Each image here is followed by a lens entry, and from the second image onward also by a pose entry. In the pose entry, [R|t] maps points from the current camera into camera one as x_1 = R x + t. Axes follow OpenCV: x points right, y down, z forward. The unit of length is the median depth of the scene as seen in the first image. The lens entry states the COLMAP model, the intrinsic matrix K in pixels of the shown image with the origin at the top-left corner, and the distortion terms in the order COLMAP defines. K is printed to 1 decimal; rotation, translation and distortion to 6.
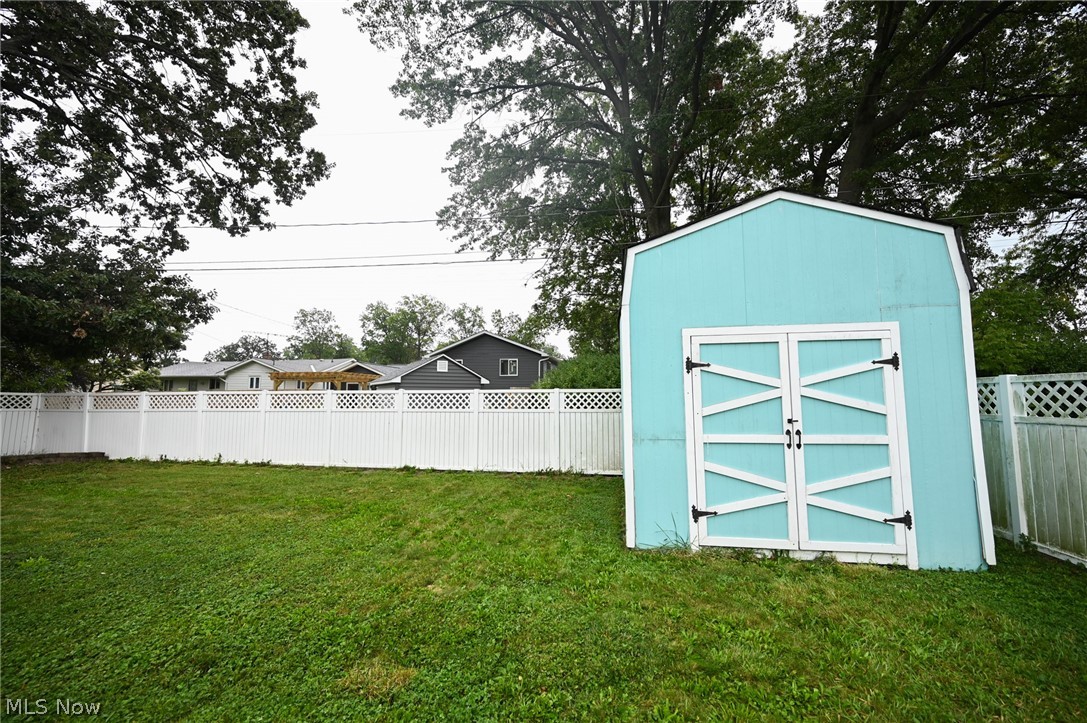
lens RADIAL K [[428.7, 0, 544.4], [0, 428.7, 361.9], [0, 0, 1]] dist [0.000560, 0.000098]
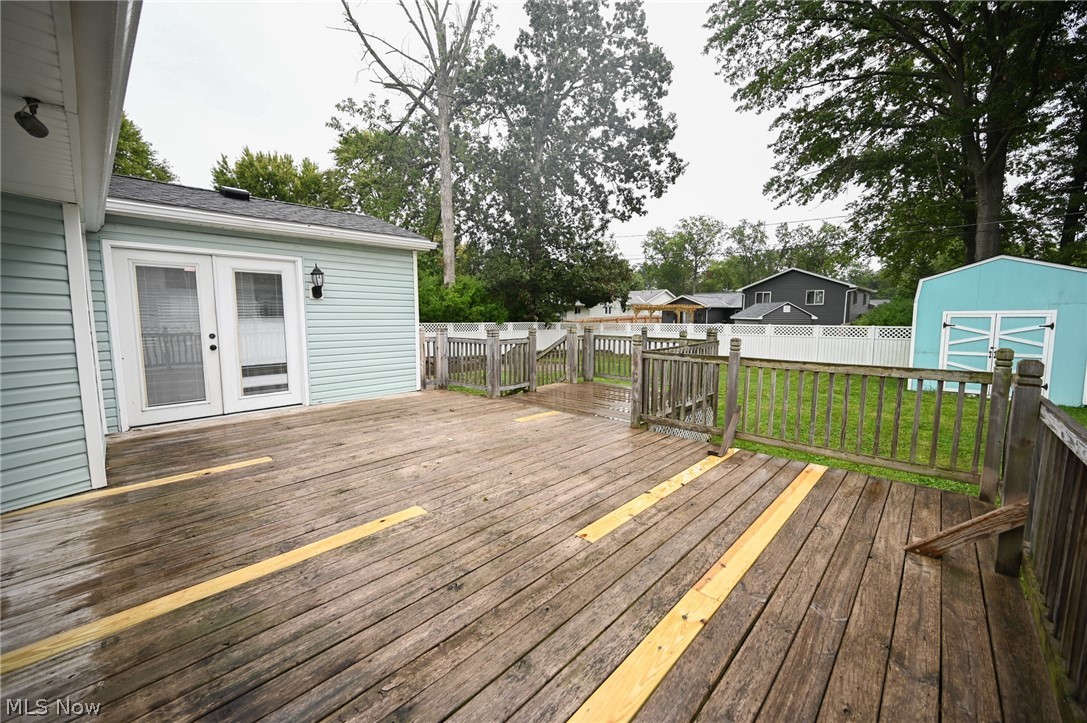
lens RADIAL K [[427.4, 0, 545.4], [0, 427.4, 358.6], [0, 0, 1]] dist [-0.000214, -0.000007]
pose [[0.831418, 0.057367, -0.552679, -0.052277], [0.045734, 0.984216, 0.170959, -0.076820], [0.553763, -0.167415, 0.815671, -0.553245]]
